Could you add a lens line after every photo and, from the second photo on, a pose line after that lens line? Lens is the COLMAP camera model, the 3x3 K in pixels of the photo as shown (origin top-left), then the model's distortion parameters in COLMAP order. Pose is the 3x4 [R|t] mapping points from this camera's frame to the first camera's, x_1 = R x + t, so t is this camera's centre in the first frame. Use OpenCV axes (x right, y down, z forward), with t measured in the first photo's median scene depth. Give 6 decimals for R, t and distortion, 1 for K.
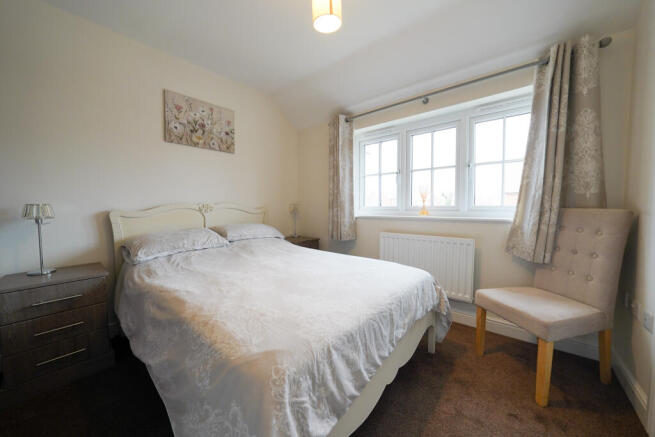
lens RADIAL K [[246.9, 0, 327.5], [0, 246.9, 218.5], [0, 0, 1]] dist [-0.000278, -0.000027]
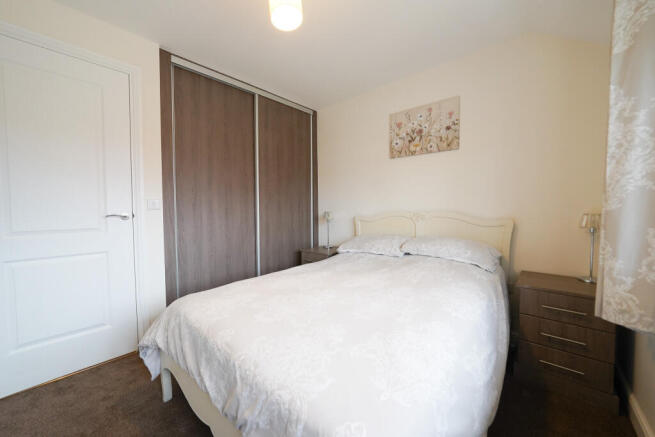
lens RADIAL K [[246.9, 0, 327.5], [0, 246.9, 218.5], [0, 0, 1]] dist [-0.000278, -0.000027]
pose [[-0.020673, 0.048257, -0.998621, 0.478965], [-0.046216, 0.997721, 0.049170, -0.064831], [0.998718, 0.047169, -0.018396, 0.659623]]
